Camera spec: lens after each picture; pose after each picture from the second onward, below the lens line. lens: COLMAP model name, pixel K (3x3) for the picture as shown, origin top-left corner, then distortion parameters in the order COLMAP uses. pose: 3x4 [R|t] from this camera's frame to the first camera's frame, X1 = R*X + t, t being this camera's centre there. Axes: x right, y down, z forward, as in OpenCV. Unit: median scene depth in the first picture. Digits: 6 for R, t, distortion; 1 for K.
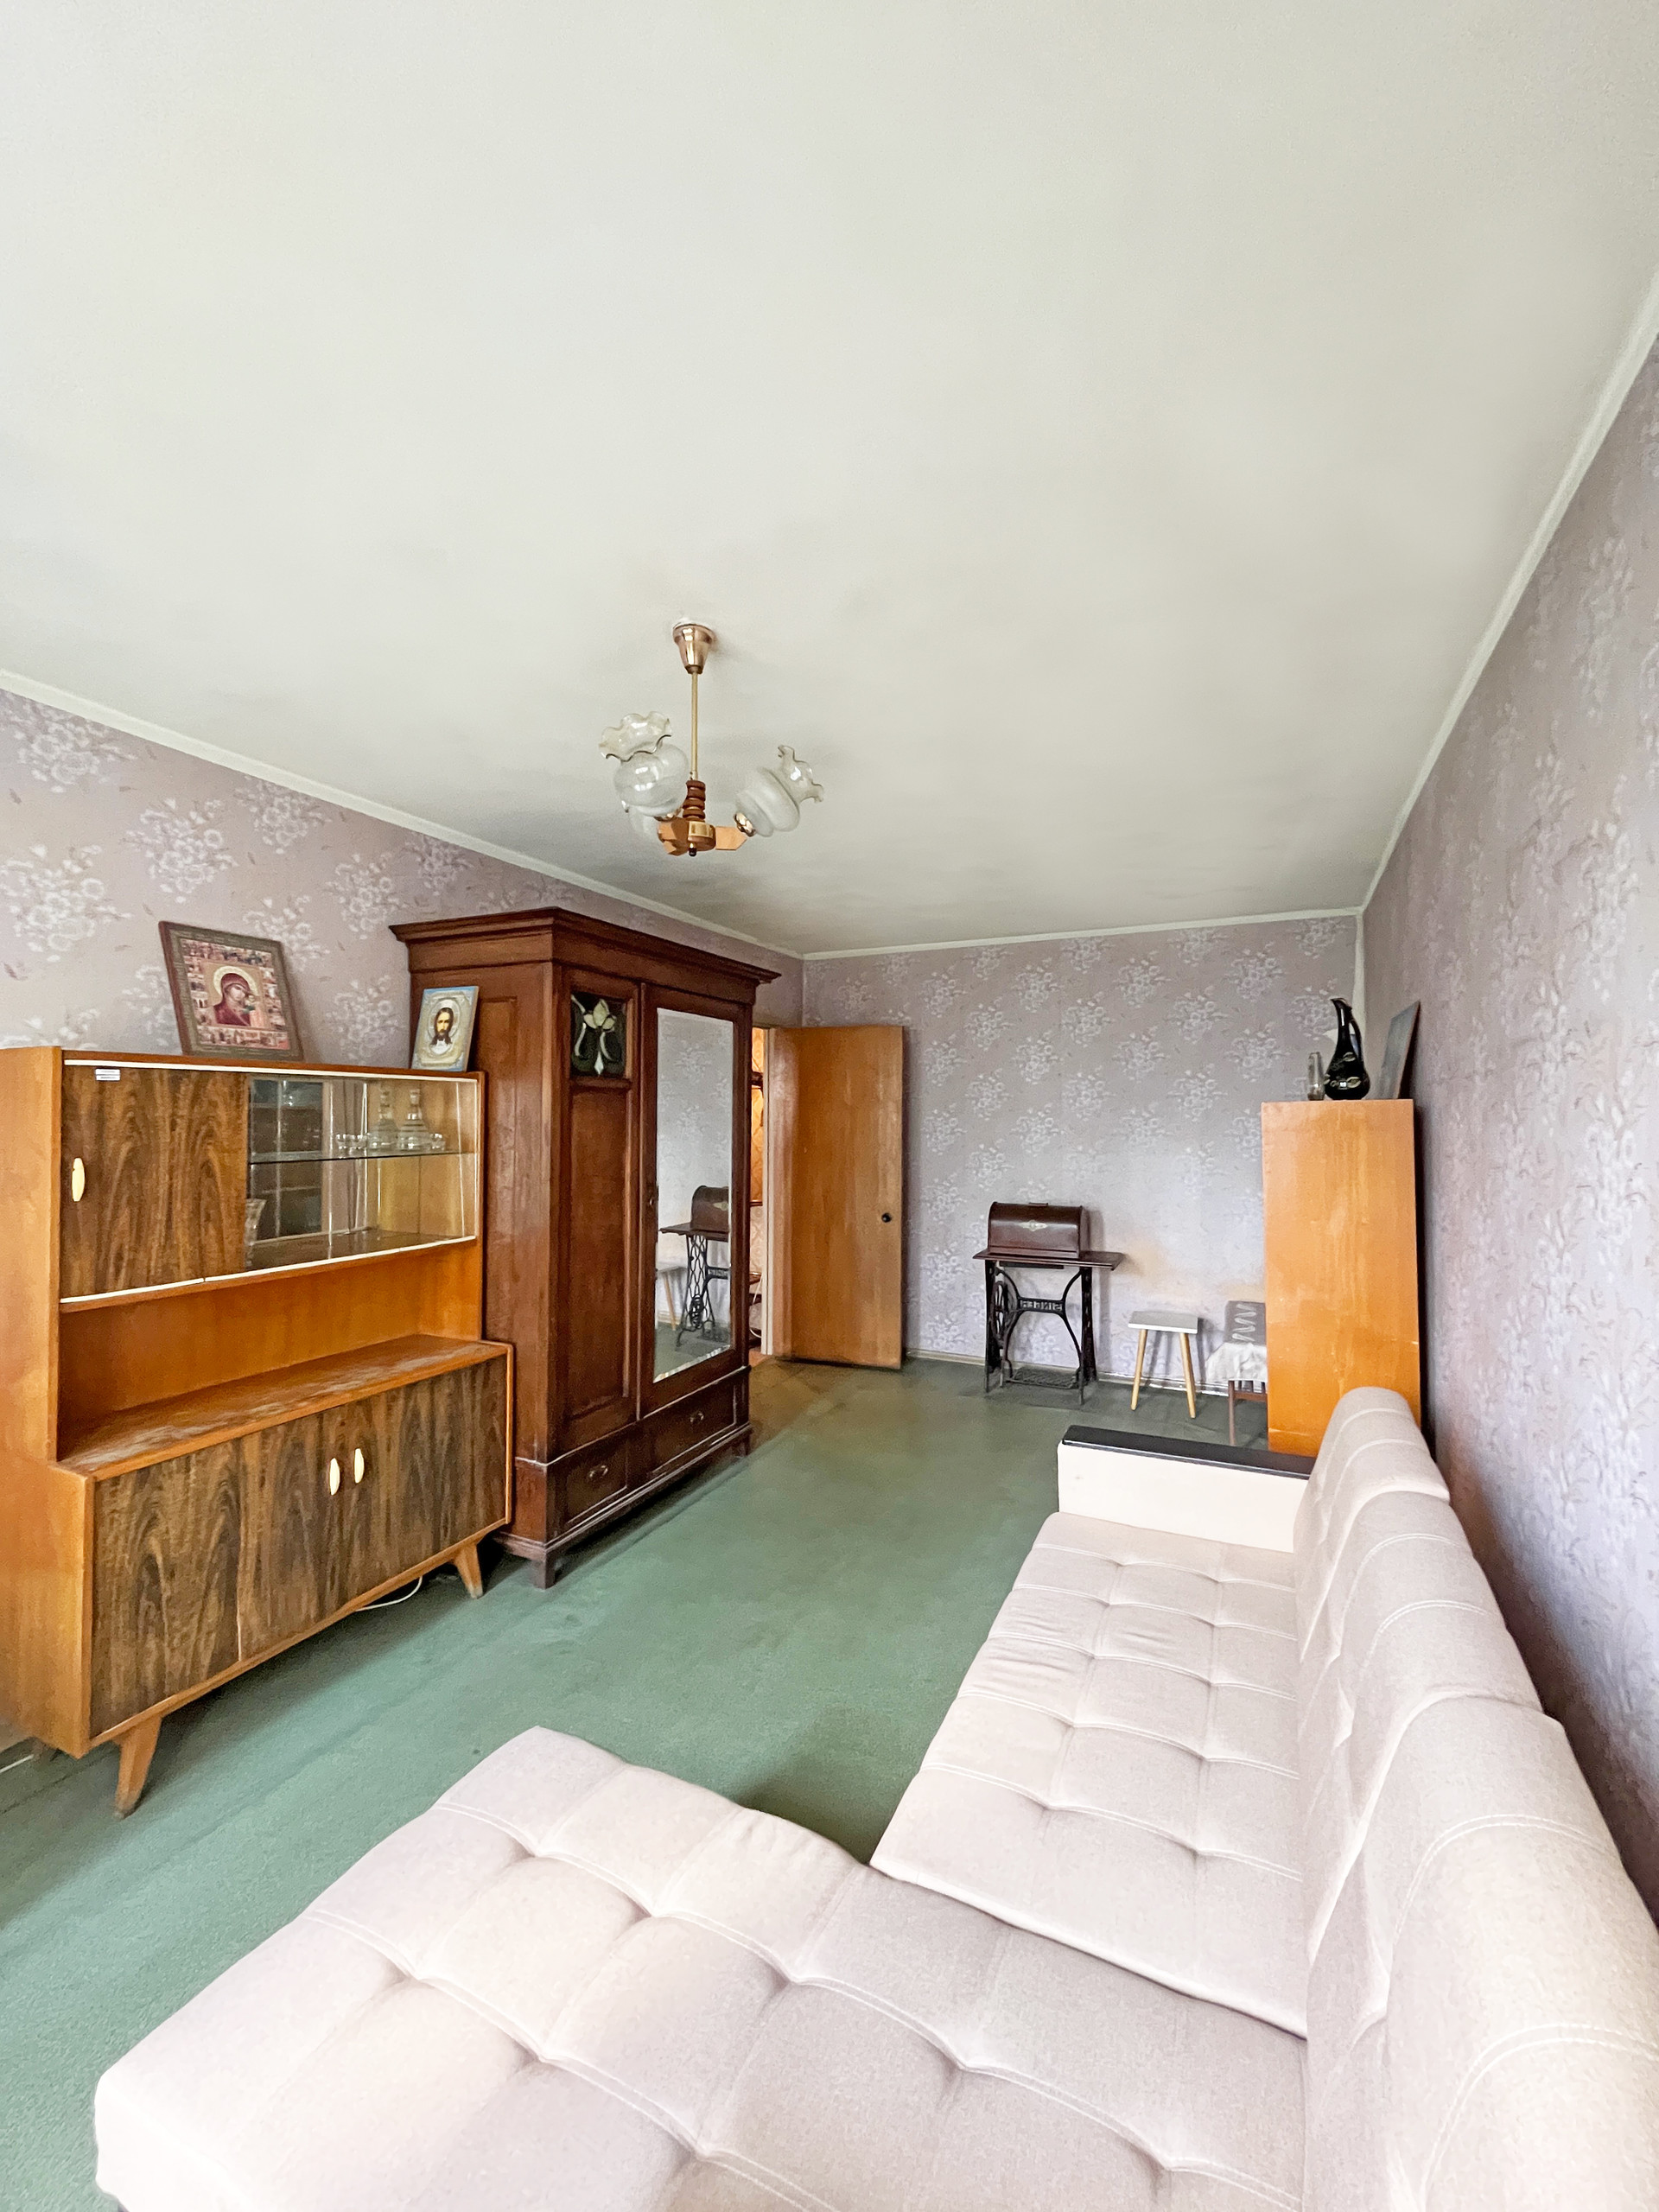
lens RADIAL K [[902.7, 0, 815.3], [0, 902.7, 1100.3], [0, 0, 1]] dist [-0.000699, -0.000151]
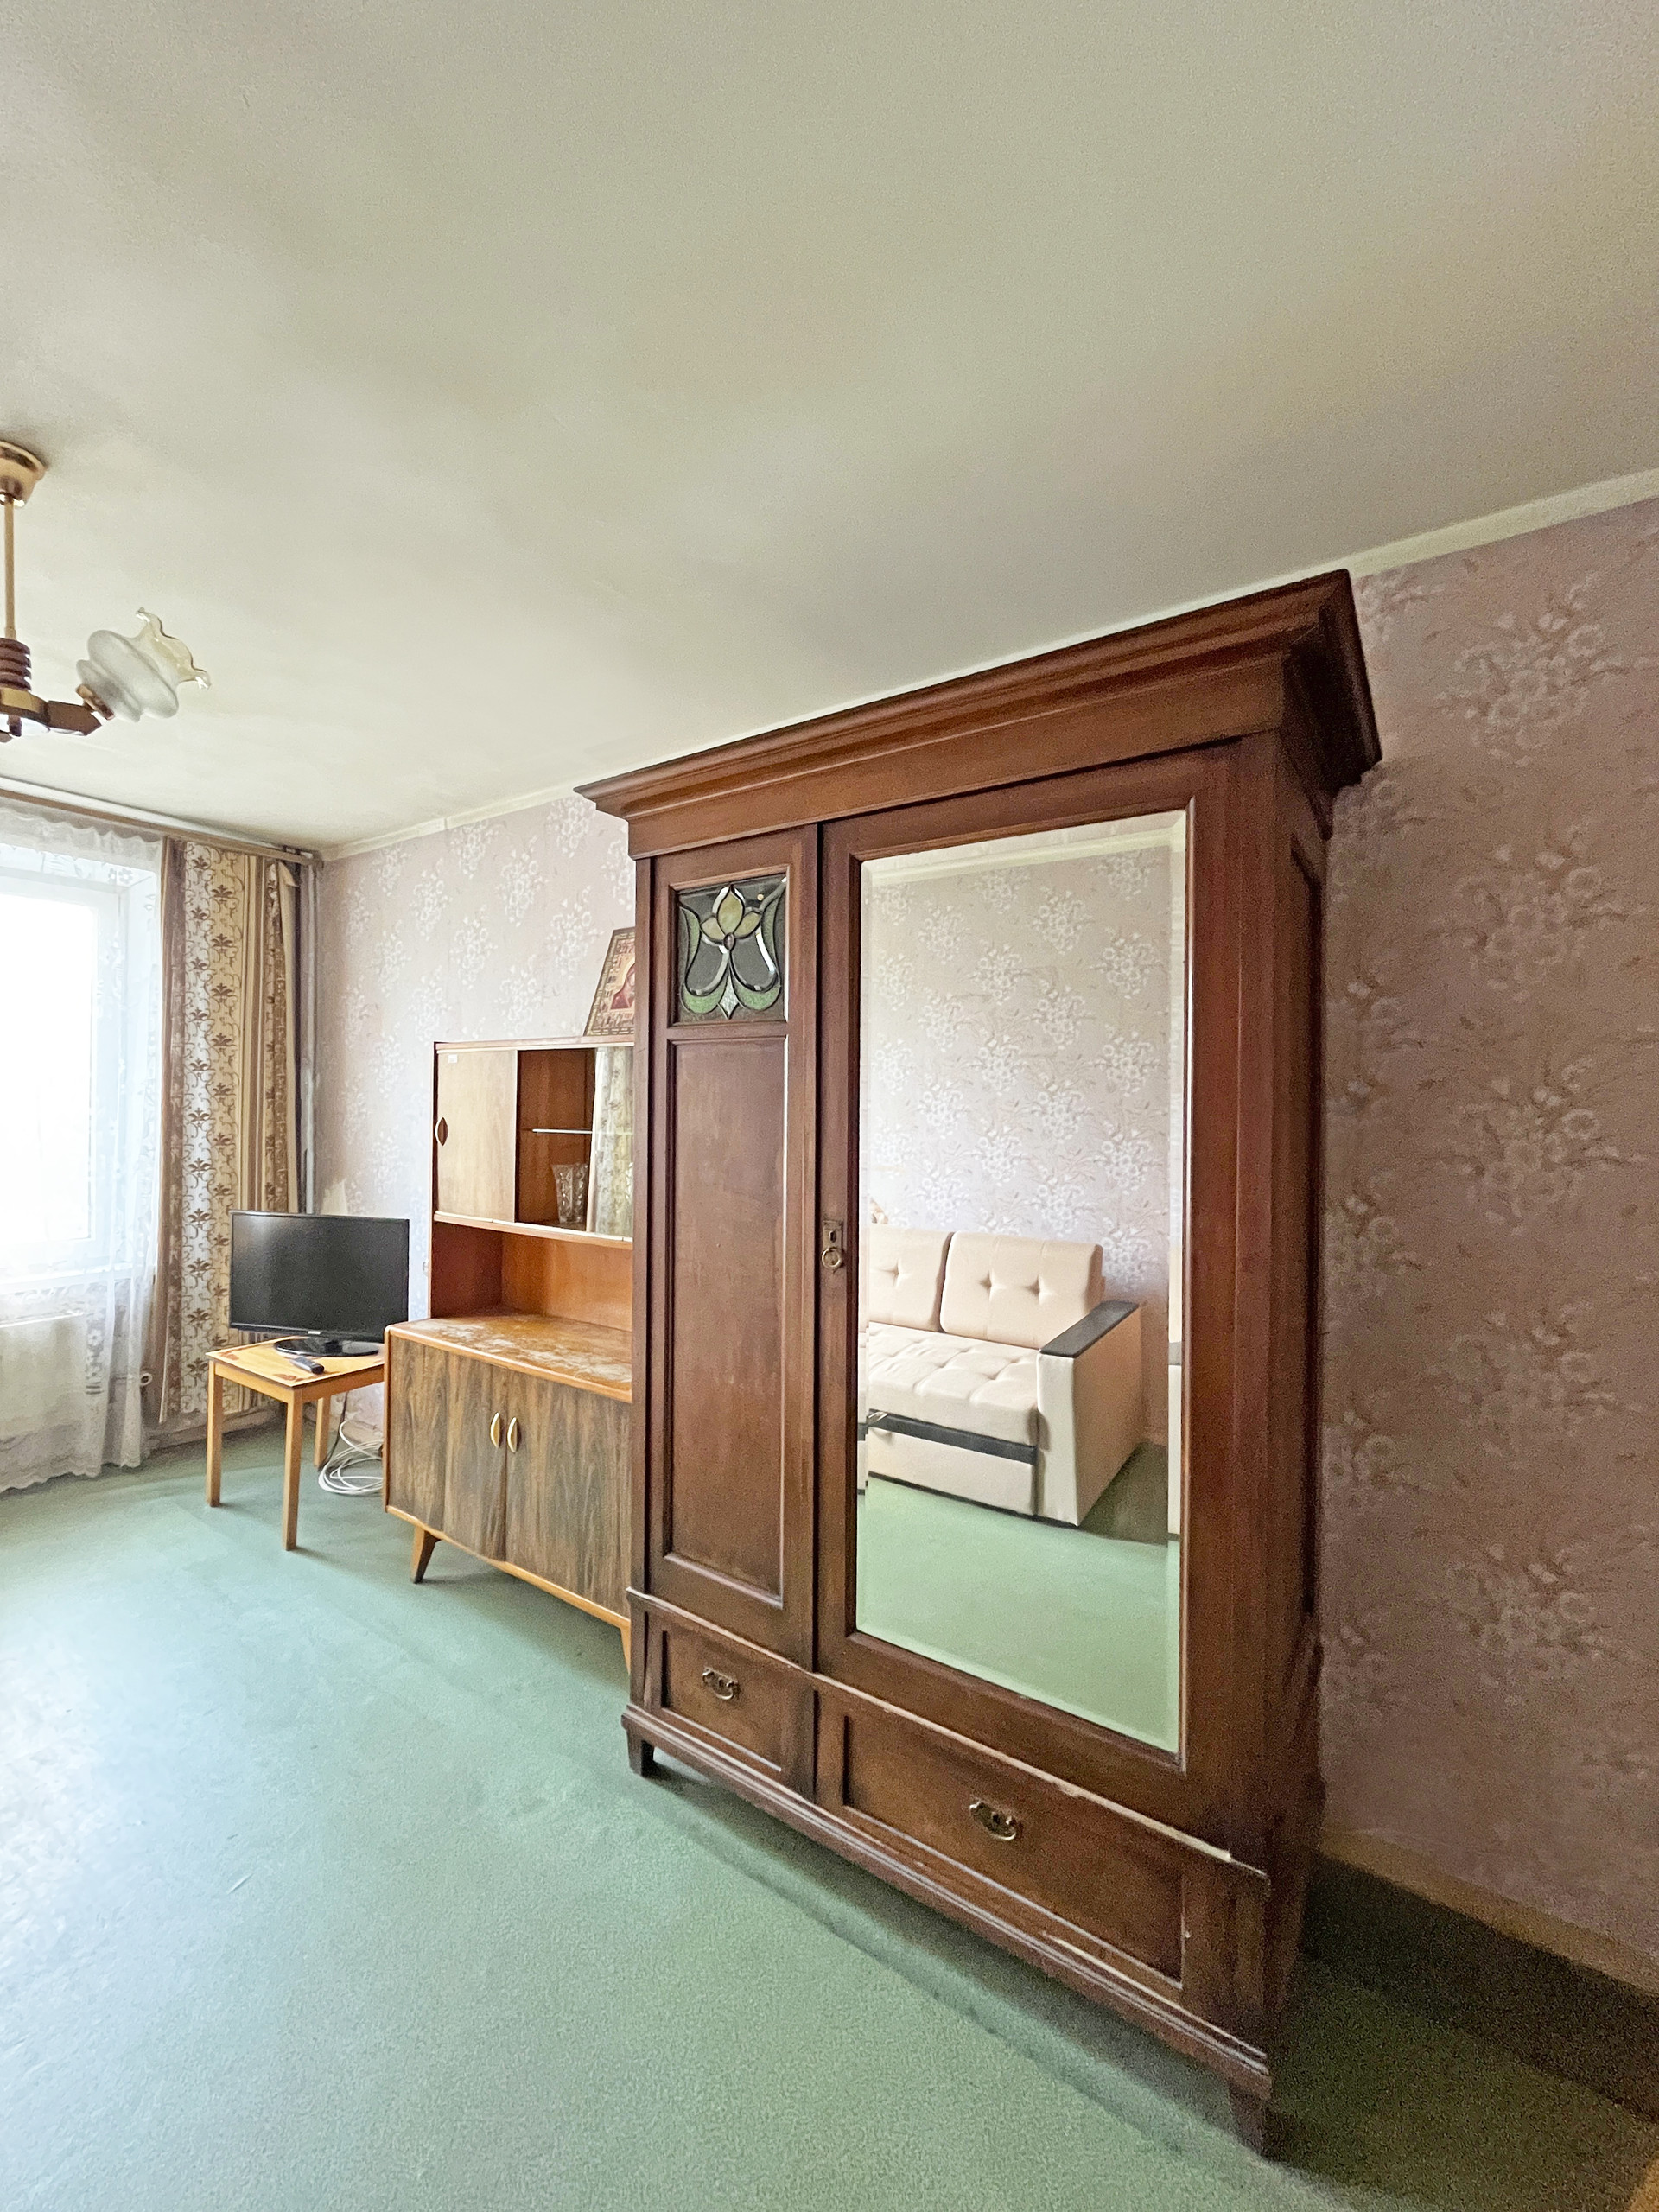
lens RADIAL K [[902.7, 0, 815.3], [0, 902.7, 1100.3], [0, 0, 1]] dist [-0.000699, -0.000151]
pose [[-0.142269, -0.007746, -0.989798, 0.424551], [-0.003305, 0.999968, -0.007350, 0.037870], [0.989823, 0.002225, -0.142290, 1.419019]]
